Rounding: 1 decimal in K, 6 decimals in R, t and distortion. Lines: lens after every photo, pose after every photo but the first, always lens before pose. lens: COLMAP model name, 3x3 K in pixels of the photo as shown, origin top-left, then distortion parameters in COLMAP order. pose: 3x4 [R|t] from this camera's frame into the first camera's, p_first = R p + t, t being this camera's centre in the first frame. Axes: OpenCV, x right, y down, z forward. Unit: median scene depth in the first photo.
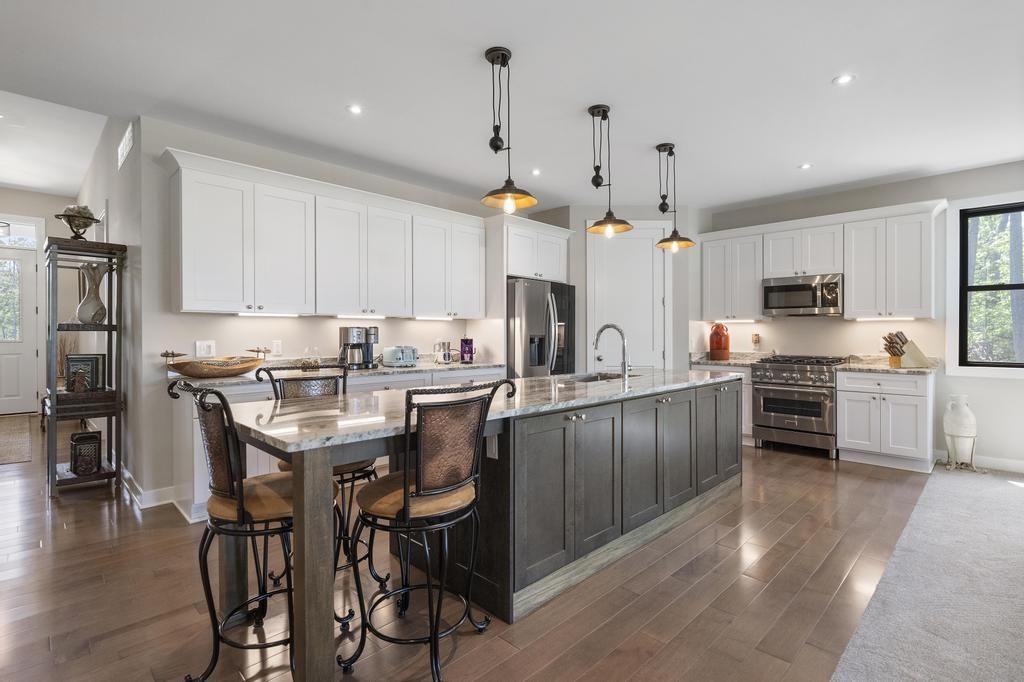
lens RADIAL K [[486.6, 0, 513.8], [0, 486.6, 335.2], [0, 0, 1]] dist [-0.002804, -0.000303]
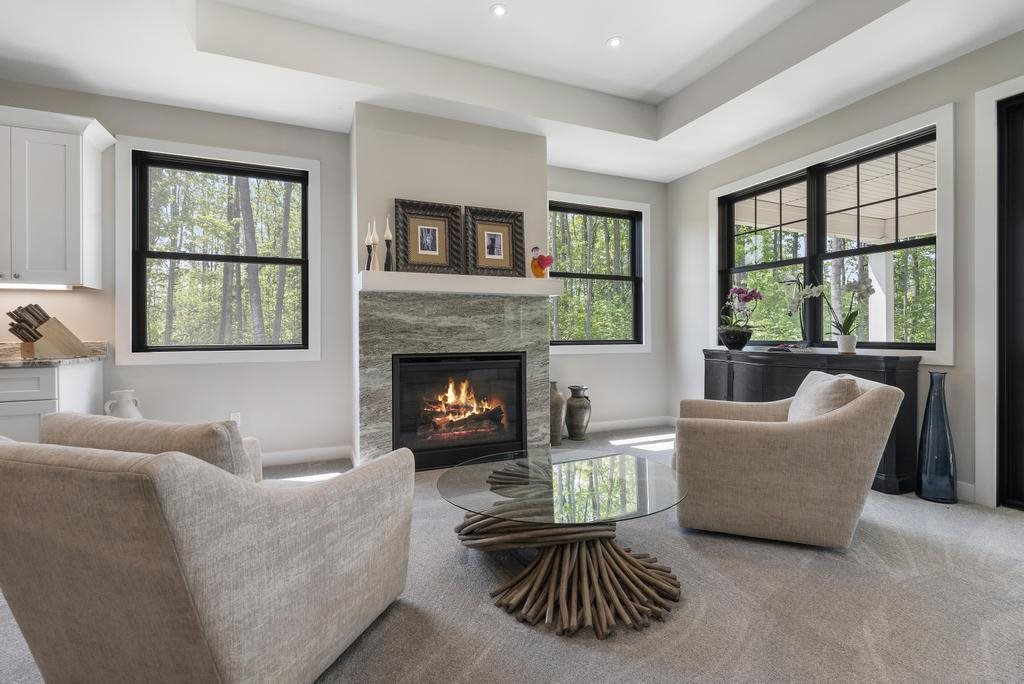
lens RADIAL K [[459.1, 0, 514.3], [0, 459.1, 333.8], [0, 0, 1]] dist [-0.002140, -0.000221]
pose [[0.372742, -0.003952, 0.927927, 0.452299], [0.008023, 0.999967, 0.001036, 0.036844], [-0.927900, 0.007058, 0.372761, 0.160123]]
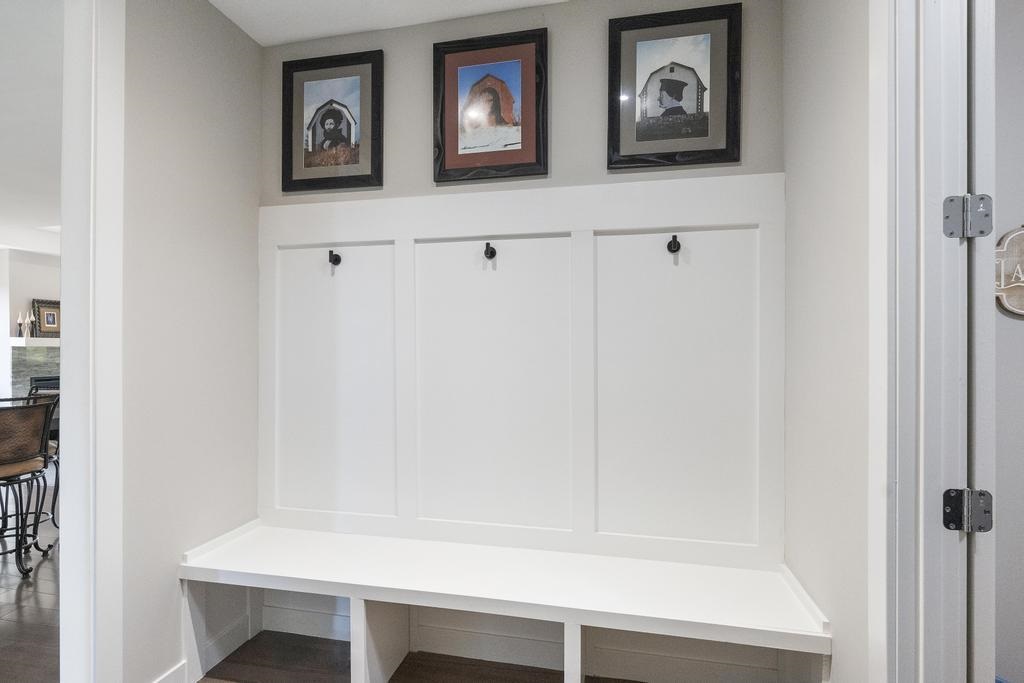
lens RADIAL K [[505.9, 0, 509.7], [0, 505.9, 347.4], [0, 0, 1]] dist [0.002443, -0.000091]
pose [[-0.537199, -0.000823, 0.843455, -1.064369], [0.002197, 0.999995, 0.002375, -0.025690], [-0.843453, 0.003129, -0.537194, 0.199082]]
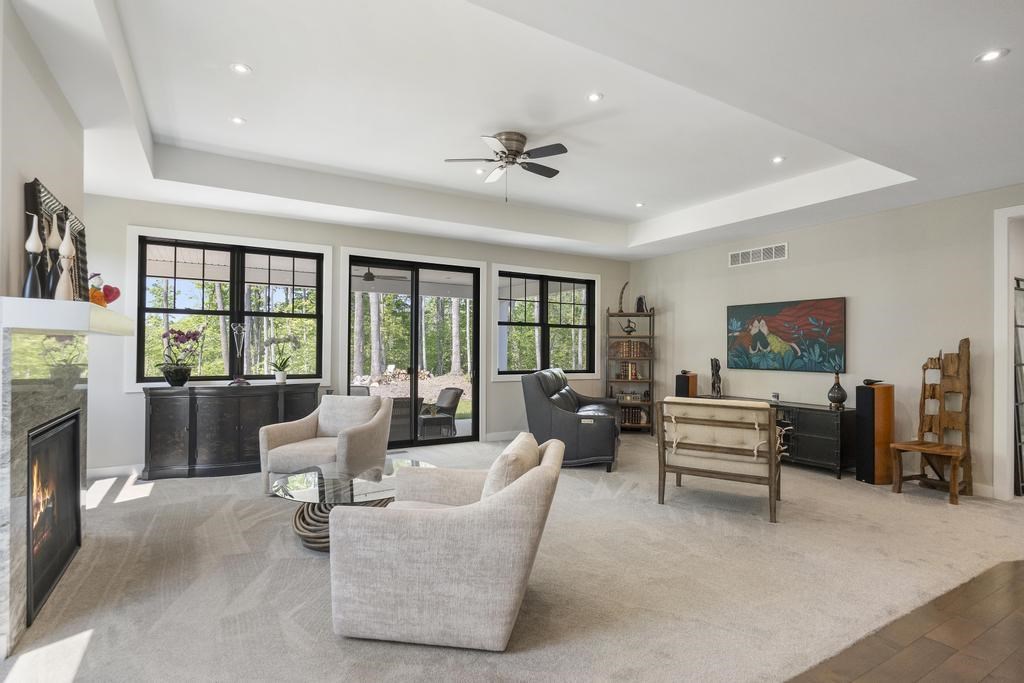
lens RADIAL K [[505.9, 0, 509.7], [0, 505.9, 347.4], [0, 0, 1]] dist [0.002443, -0.000091]
pose [[-0.966543, -0.006122, 0.256433, 0.477860], [-0.006835, 0.999975, -0.001891, -0.012937], [-0.256415, -0.003581, -0.966560, 0.953474]]
